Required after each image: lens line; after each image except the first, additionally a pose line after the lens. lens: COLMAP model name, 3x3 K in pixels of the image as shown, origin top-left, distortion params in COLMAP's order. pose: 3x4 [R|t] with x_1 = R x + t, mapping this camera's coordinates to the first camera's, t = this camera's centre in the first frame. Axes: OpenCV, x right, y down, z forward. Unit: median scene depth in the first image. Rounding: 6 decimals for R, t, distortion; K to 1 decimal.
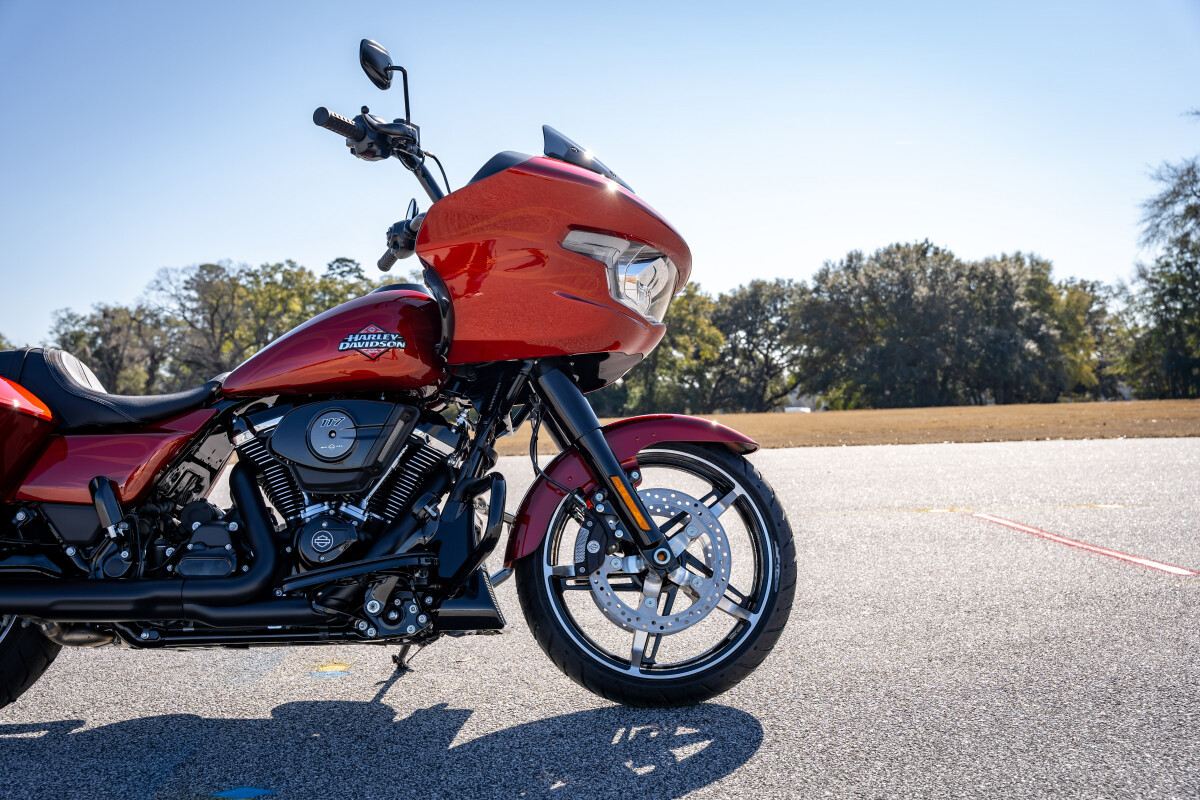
lens RADIAL K [[1251.3, 0, 600.5], [0, 1251.3, 402.6], [0, 0, 1]] dist [0.004965, 0.000000]
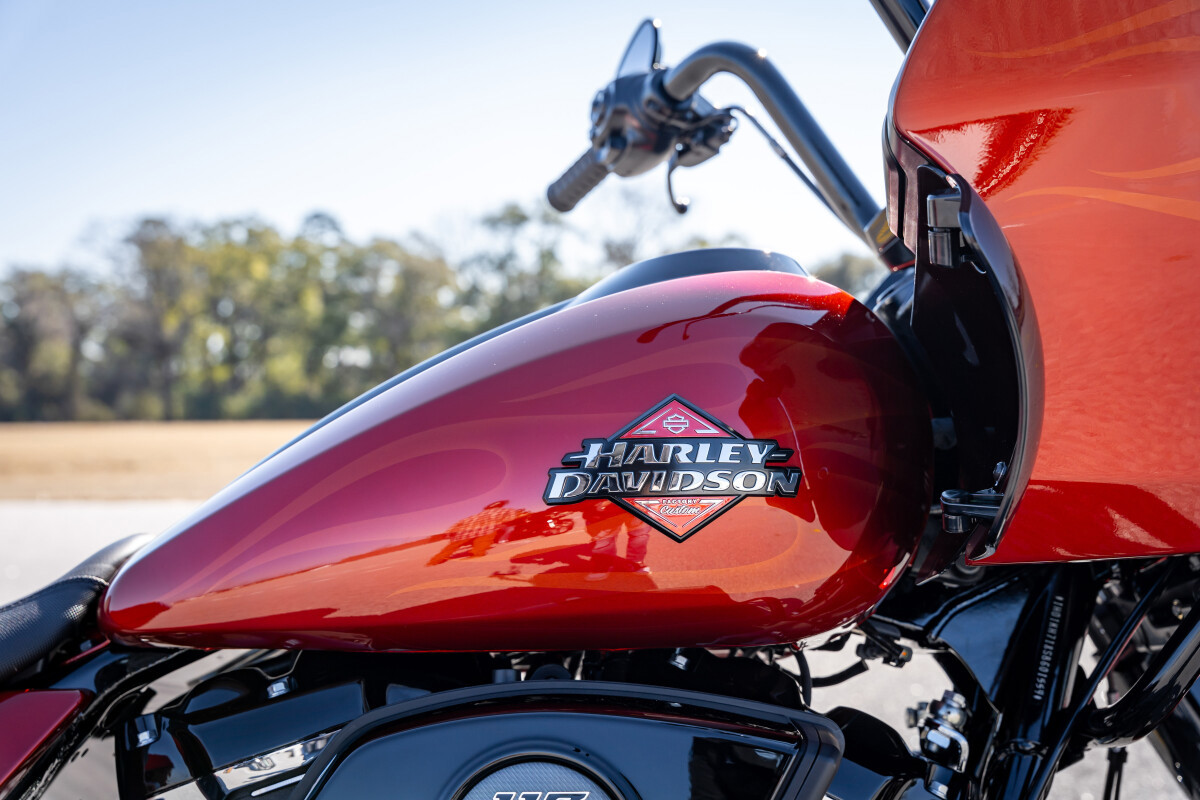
lens RADIAL K [[1536.9, 0, 599.3], [0, 1536.9, 403.9], [0, 0, 1]] dist [0.004247, 0.000000]
pose [[0.999595, 0.022426, -0.017537, -0.188973], [-0.022336, 0.999737, 0.005277, -0.062415], [0.017651, -0.004883, 0.999832, 0.667139]]
